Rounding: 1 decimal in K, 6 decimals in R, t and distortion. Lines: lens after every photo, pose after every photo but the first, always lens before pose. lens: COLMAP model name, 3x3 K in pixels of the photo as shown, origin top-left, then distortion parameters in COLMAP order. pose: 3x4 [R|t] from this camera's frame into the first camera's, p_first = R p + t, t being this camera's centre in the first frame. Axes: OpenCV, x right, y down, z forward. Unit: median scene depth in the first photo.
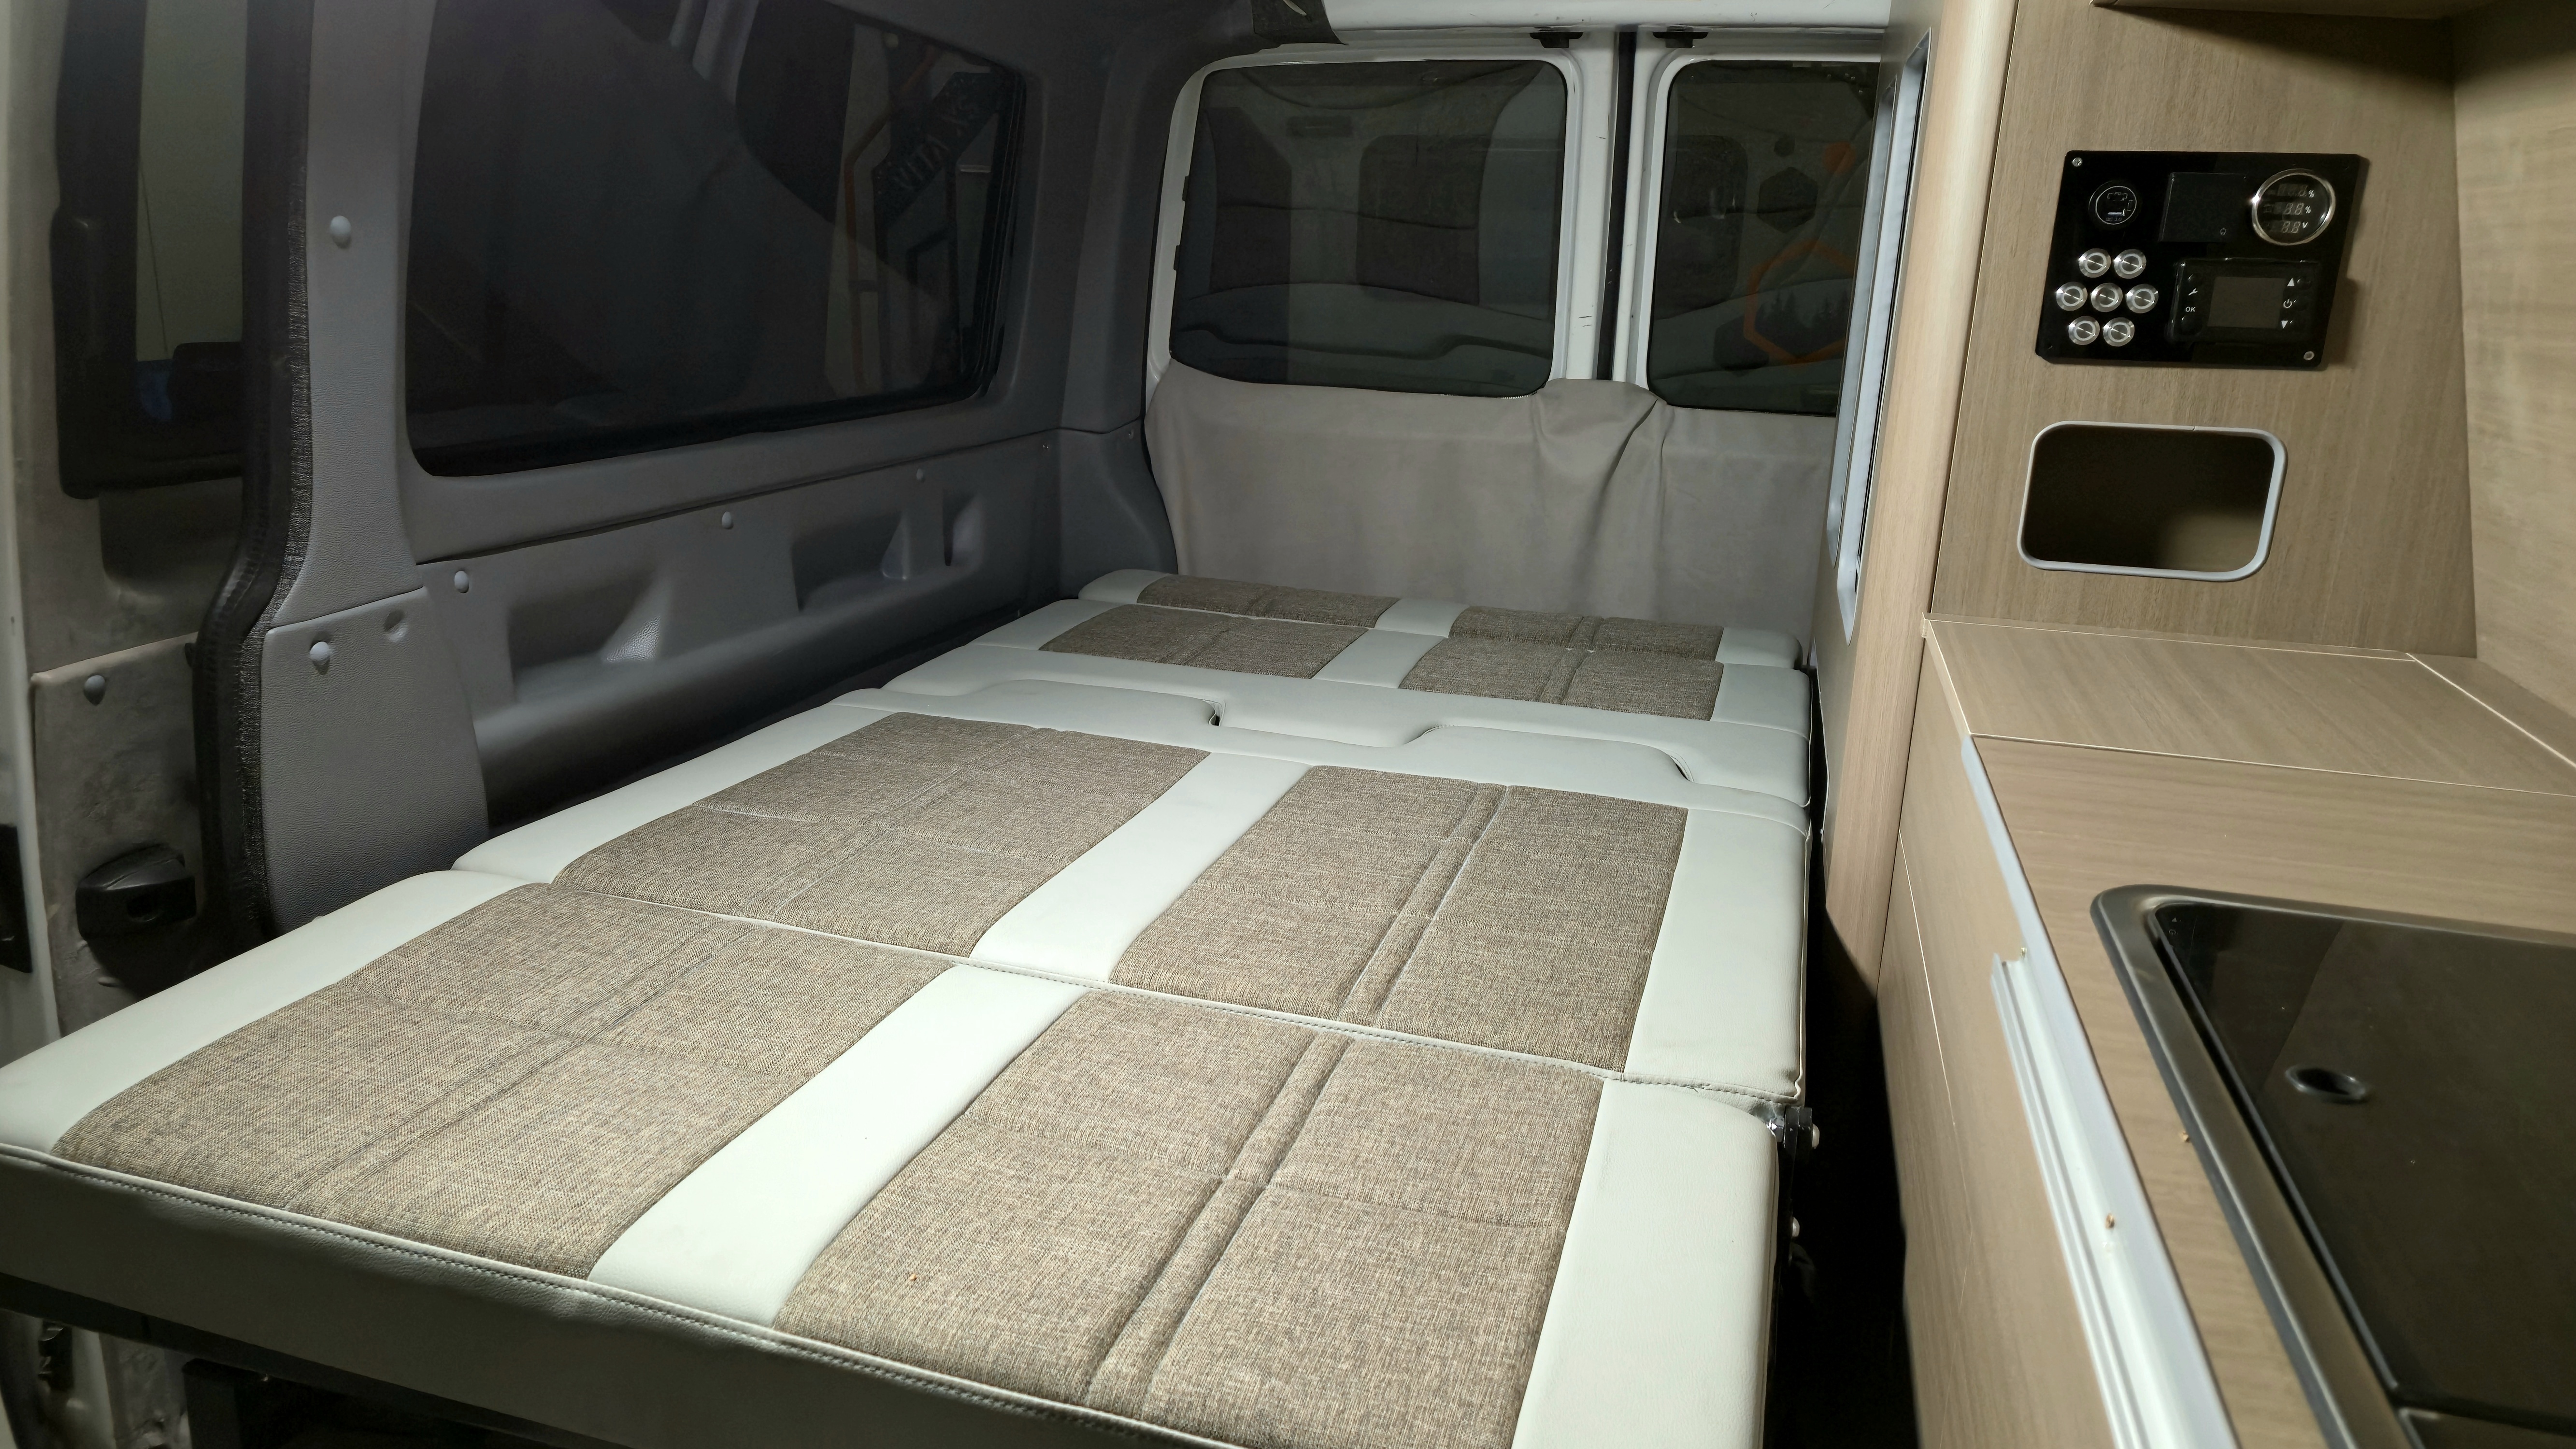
lens RADIAL K [[1732.1, 0, 1279.6], [0, 1732.1, 712.5], [0, 0, 1]] dist [0.035190, -0.000376]
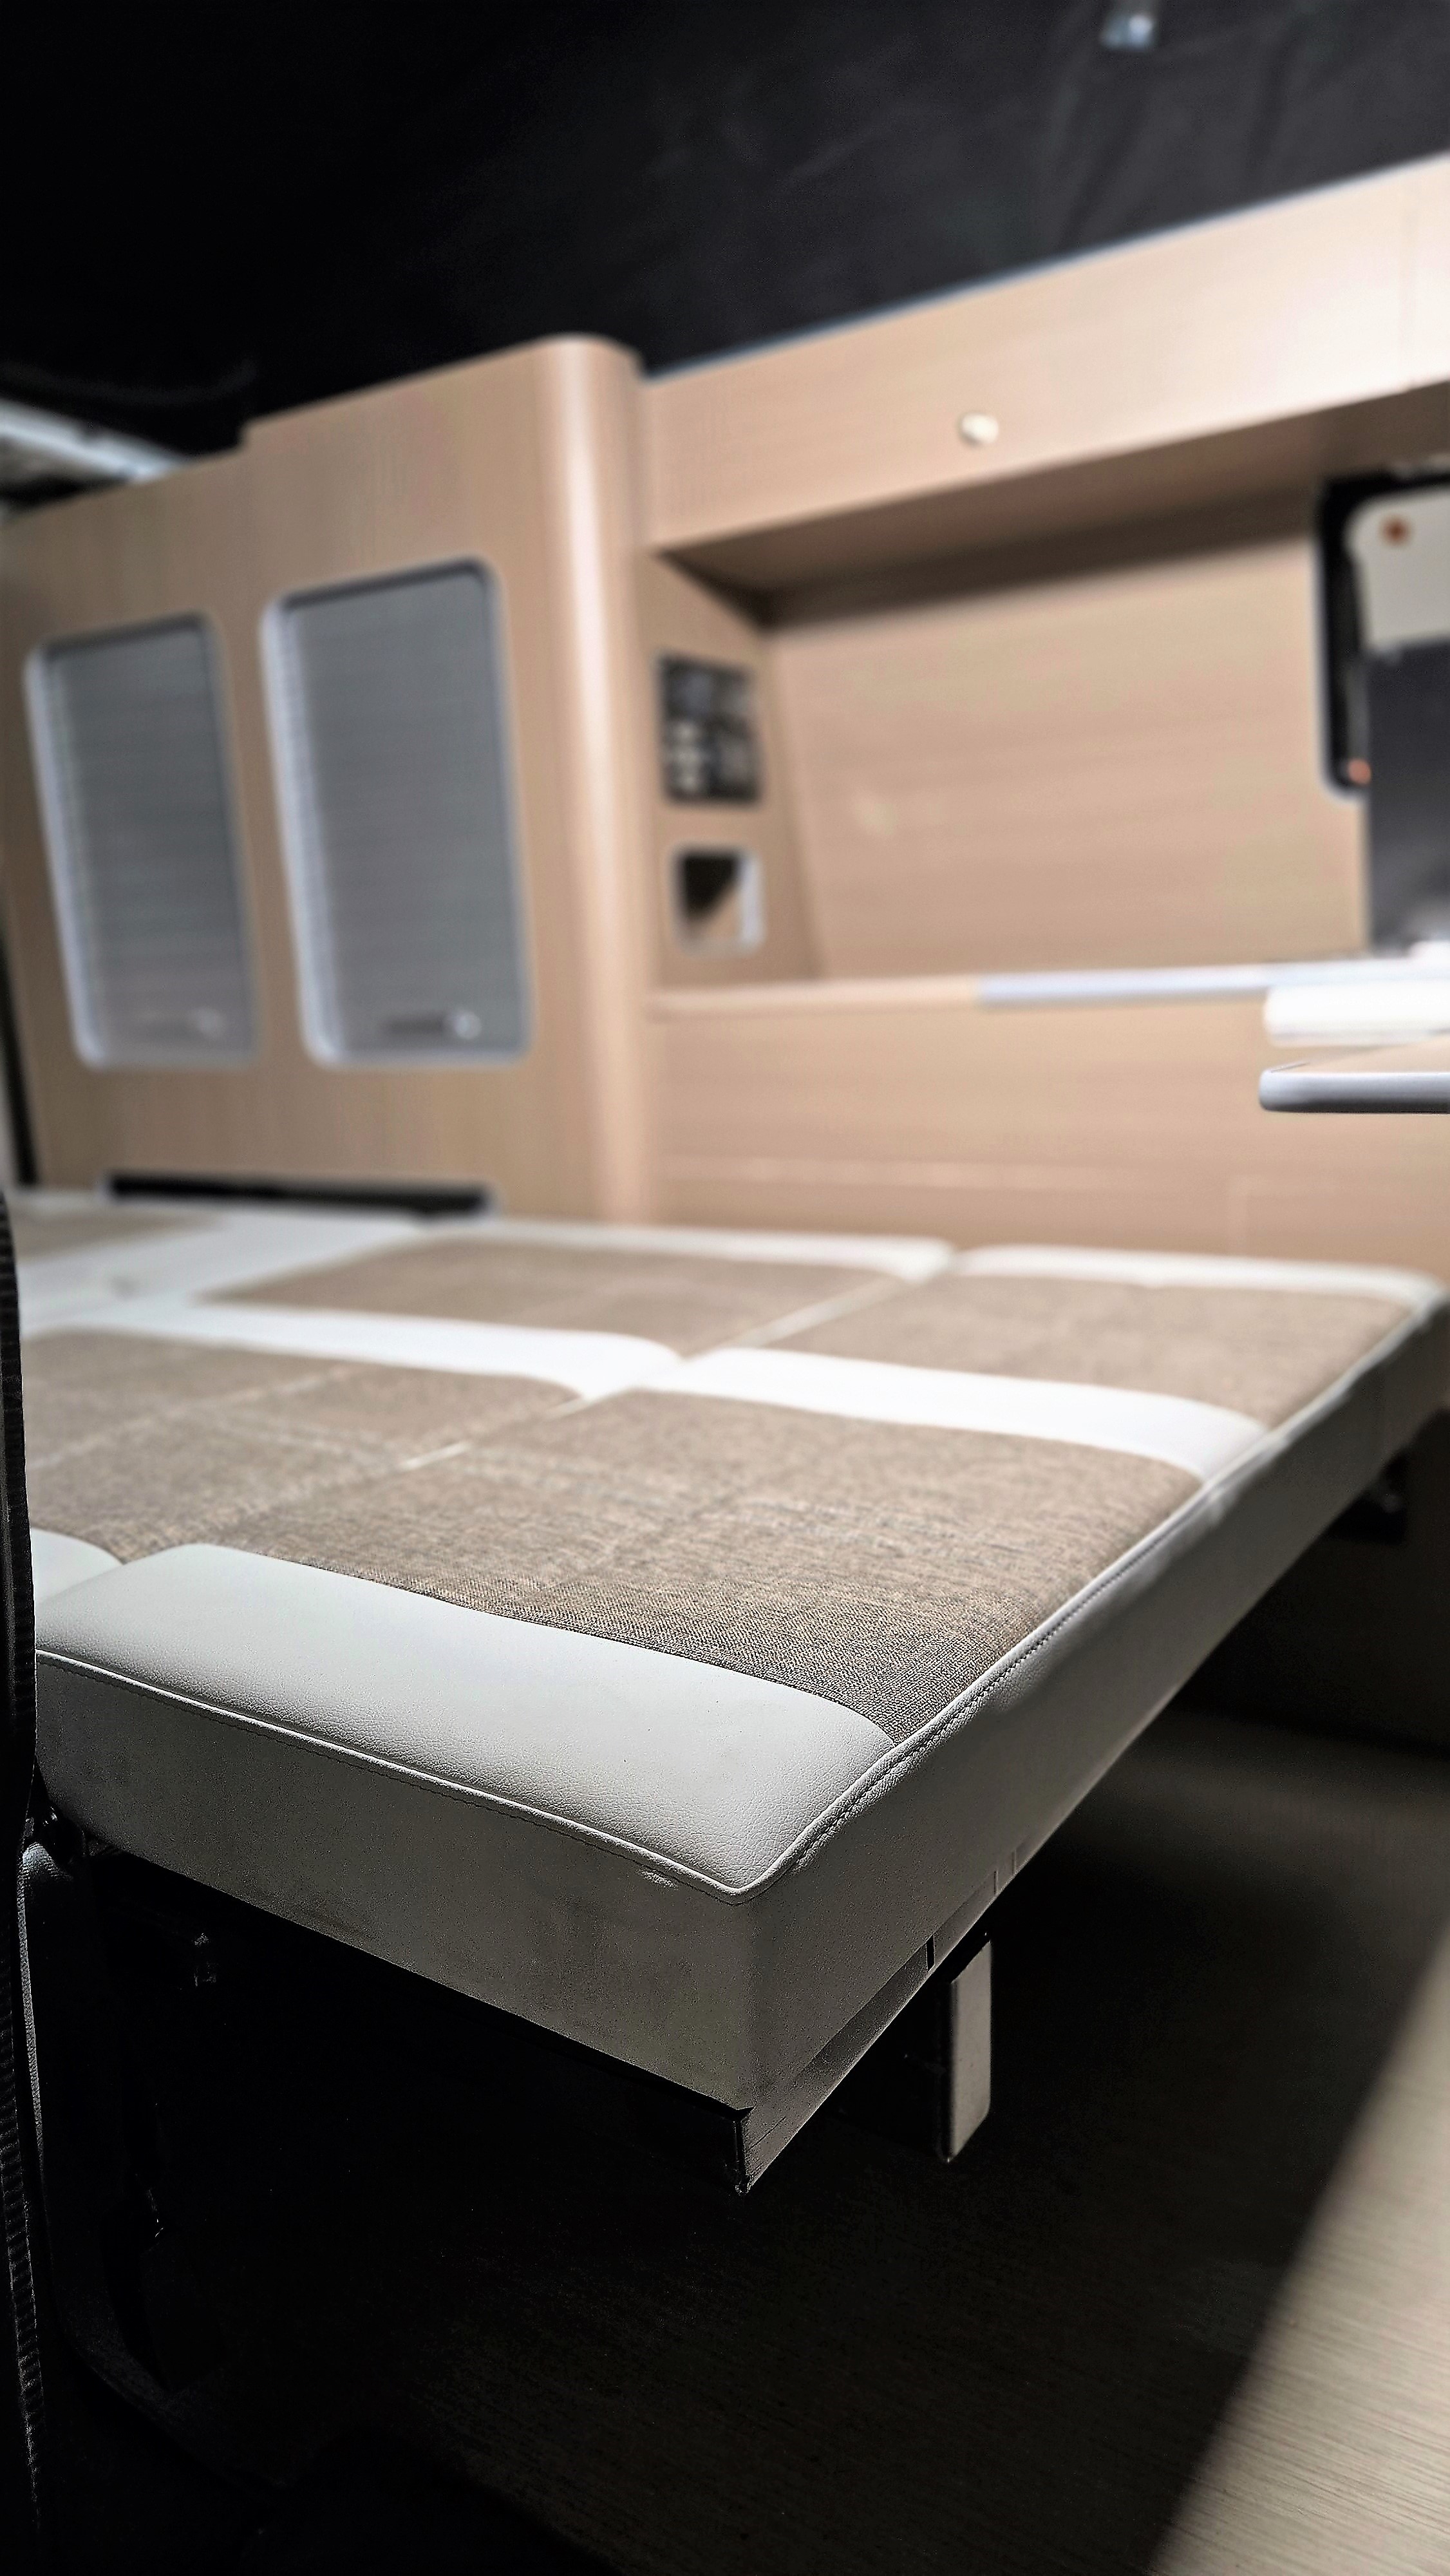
lens RADIAL K [[1732.2, 0, 766.1], [0, 1732.2, 1259.6], [0, 0, 1]] dist [0.035190, -0.000376]
pose [[0.276015, -0.228643, 0.933562, -0.941392], [0.312625, 0.939835, 0.137749, -0.023036], [-0.908890, 0.253834, 0.330889, 0.565446]]
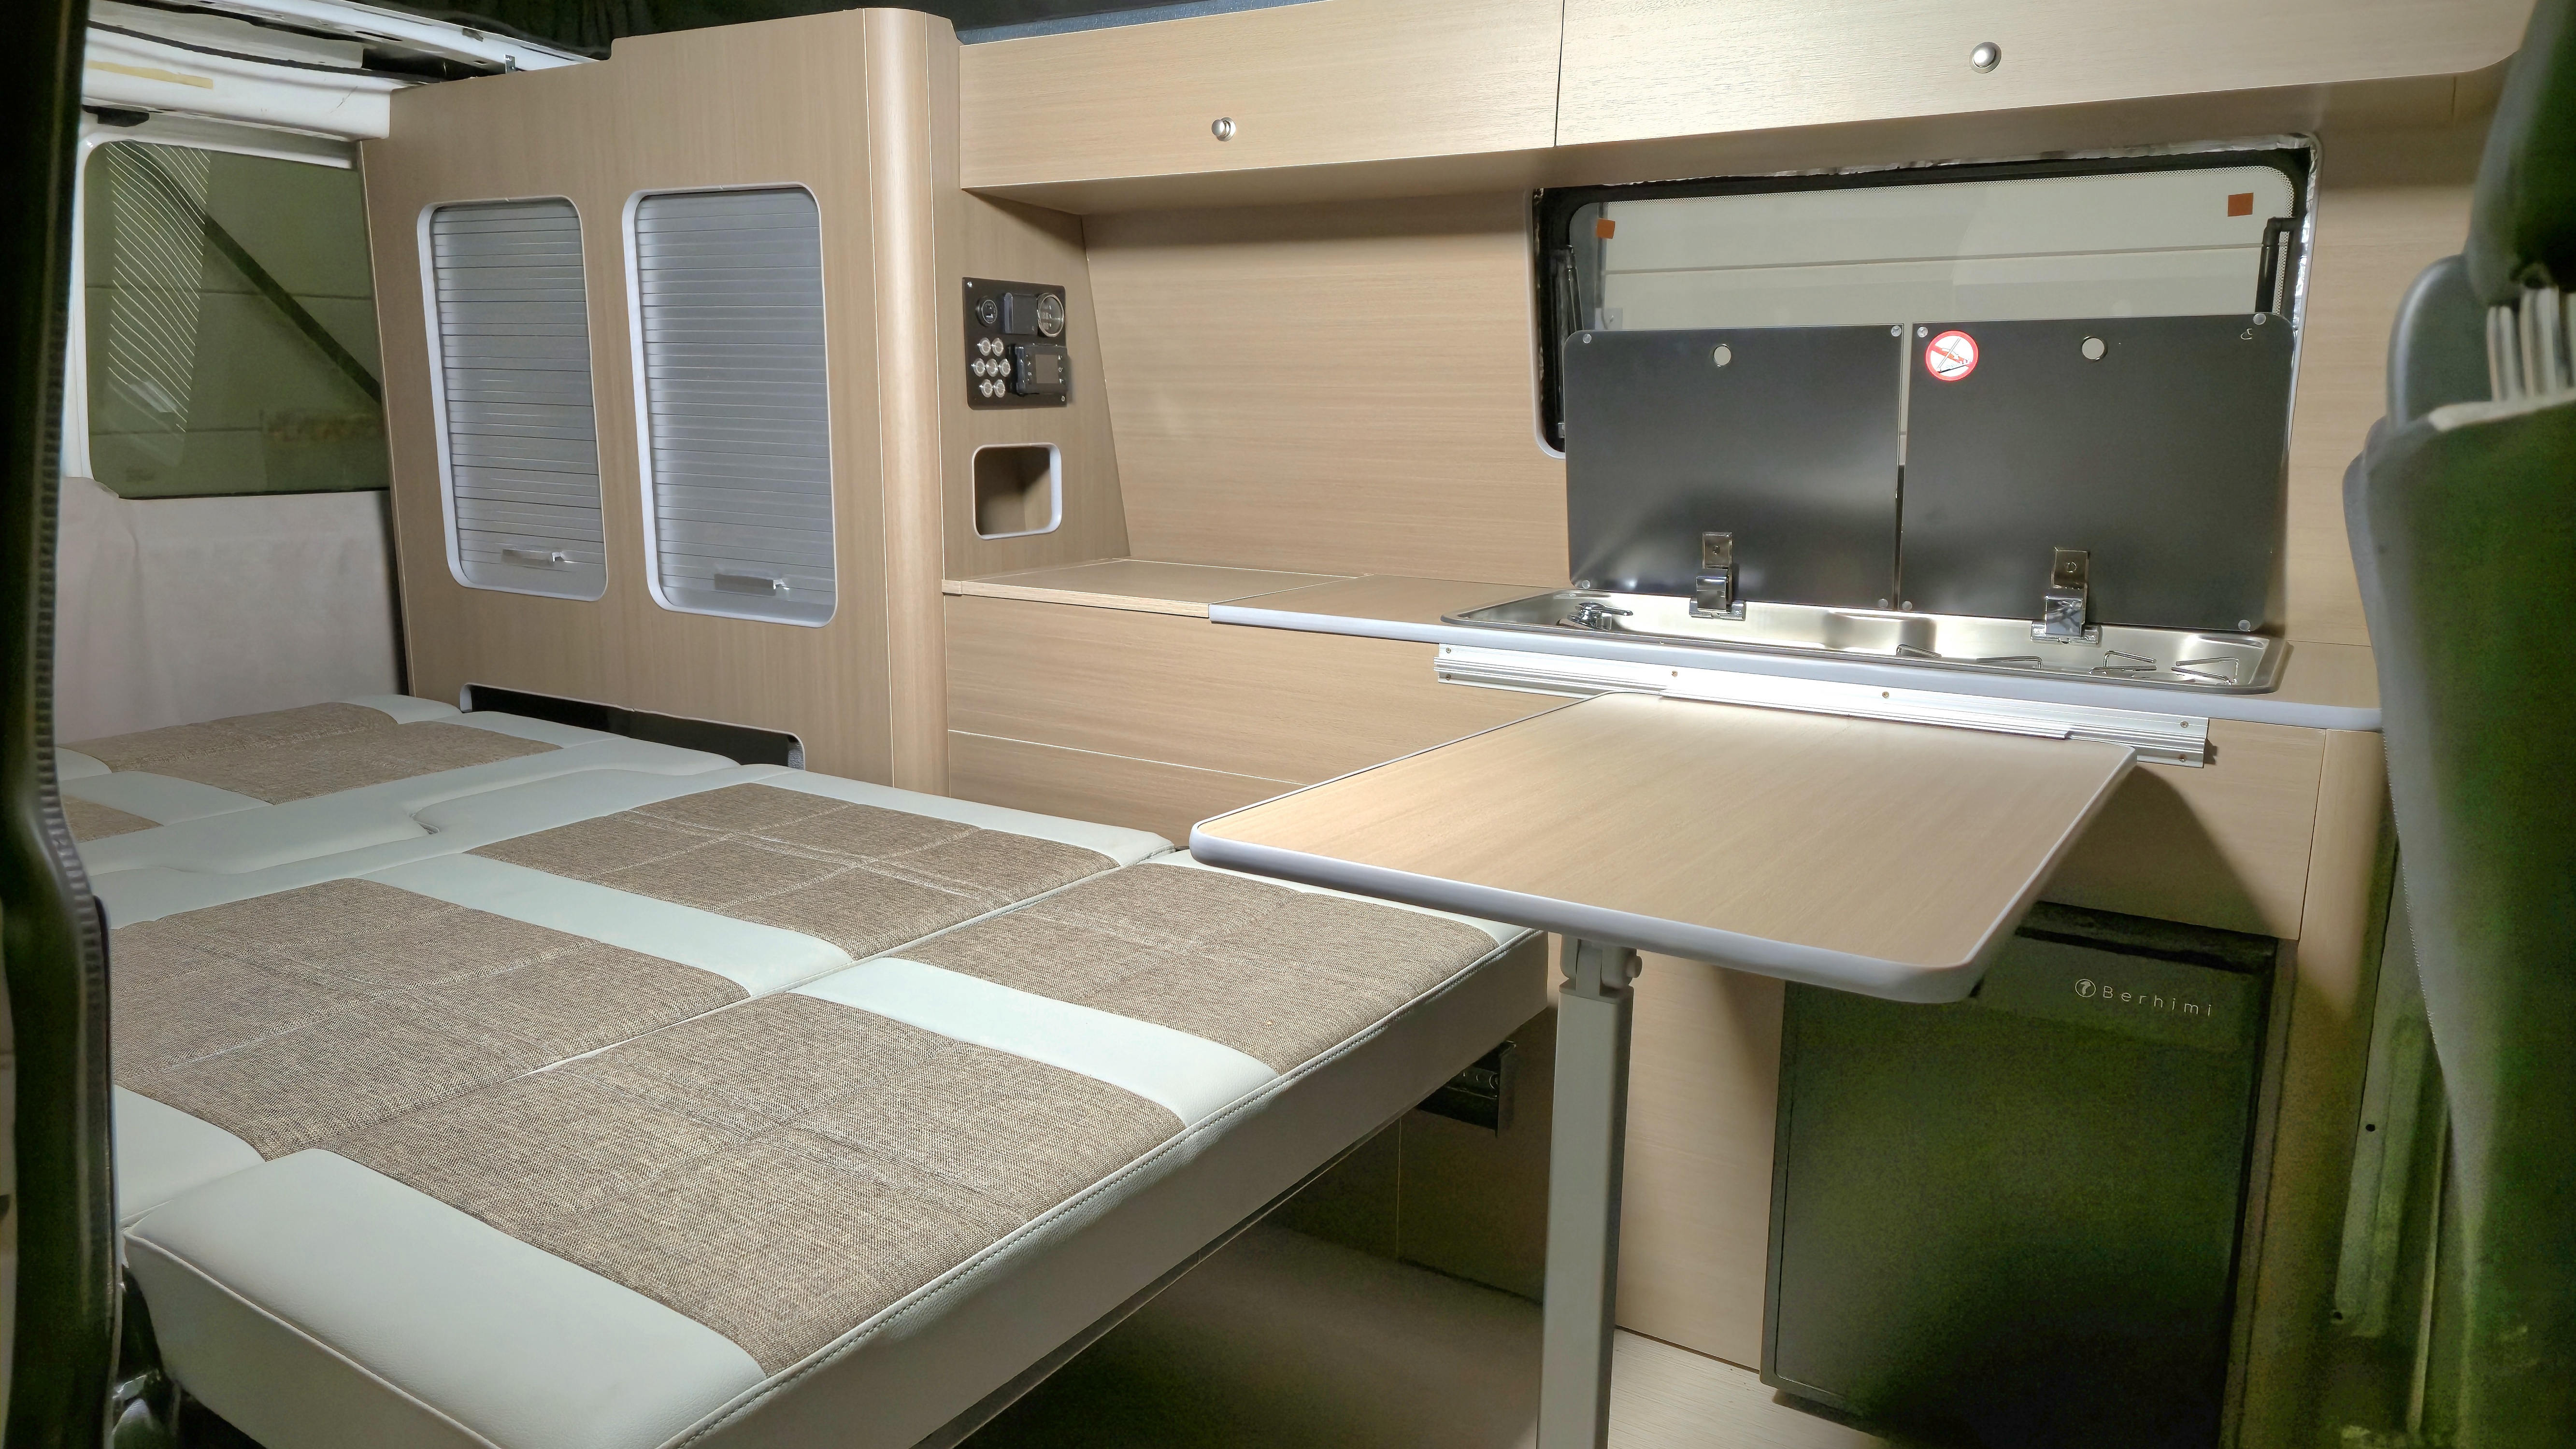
lens RADIAL K [[1701.0, 0, 1288.3], [0, 1701.0, 706.3], [0, 0, 1]] dist [0.076364, -0.067147]
pose [[0.273892, -0.213832, 0.937688, -0.996057], [0.252622, 0.956731, 0.144385, -0.095432], [-0.927990, 0.197335, 0.316060, 0.303352]]
